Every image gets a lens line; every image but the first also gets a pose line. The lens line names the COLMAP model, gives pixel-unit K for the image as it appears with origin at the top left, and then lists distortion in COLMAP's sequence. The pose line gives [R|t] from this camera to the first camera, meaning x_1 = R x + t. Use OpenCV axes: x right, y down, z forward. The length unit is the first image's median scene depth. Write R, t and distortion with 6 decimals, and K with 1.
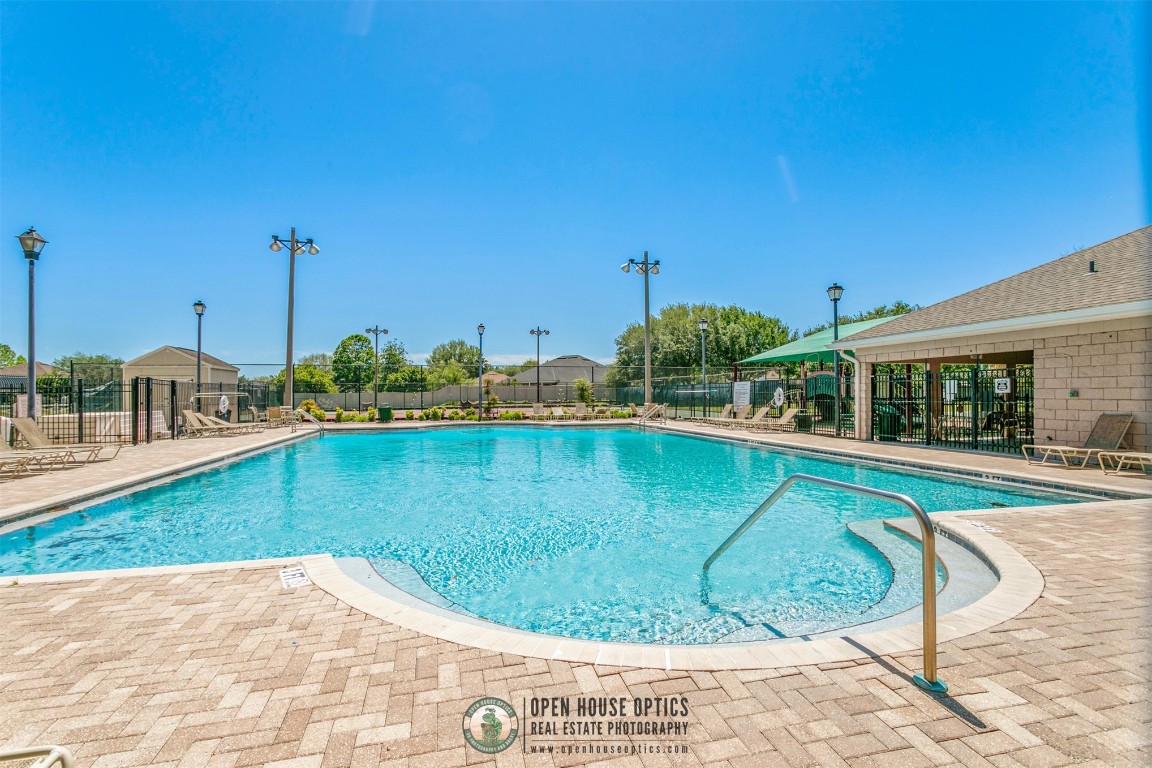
lens RADIAL K [[550.1, 0, 574.3], [0, 550.1, 388.5], [0, 0, 1]] dist [-0.000697, 0.000781]
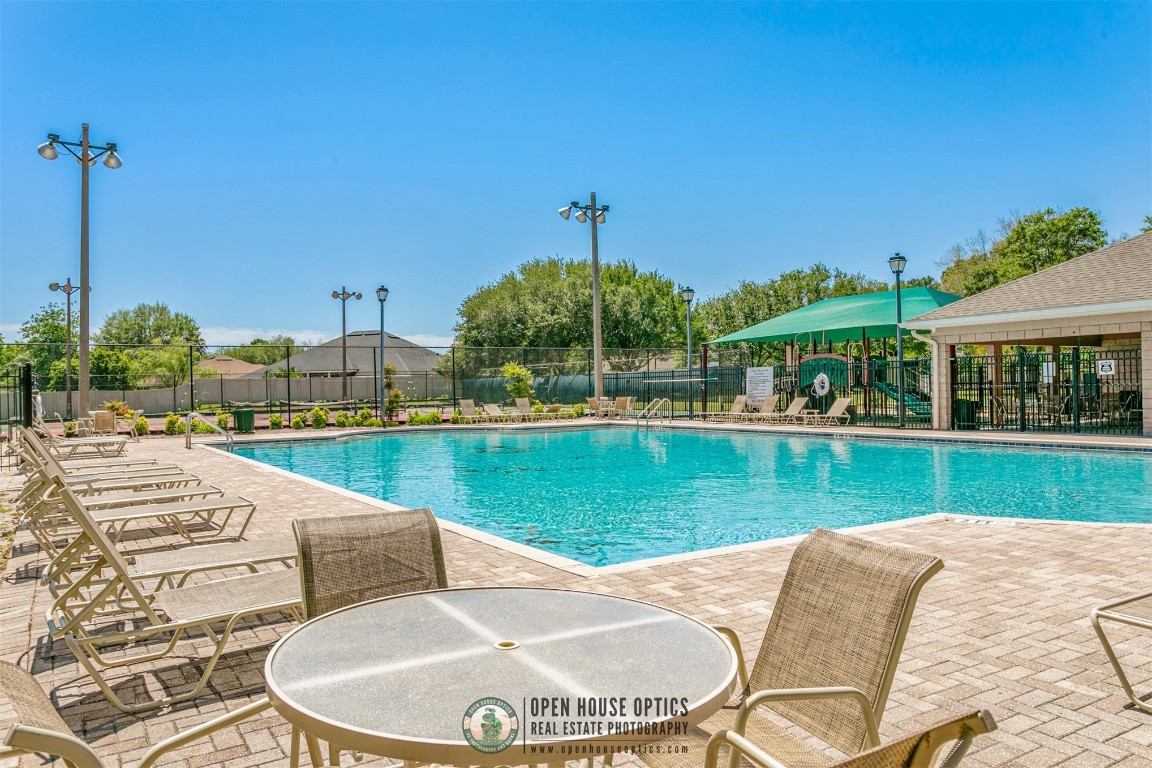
lens RADIAL K [[834.7, 0, 576.0], [0, 834.7, 384.0], [0, 0, 1]] dist [0.004099, 0.002563]
pose [[0.950401, -0.012865, 0.310762, -0.307517], [0.011795, 0.999916, 0.005322, 0.002805], [-0.310804, -0.001393, 0.950473, -0.074401]]
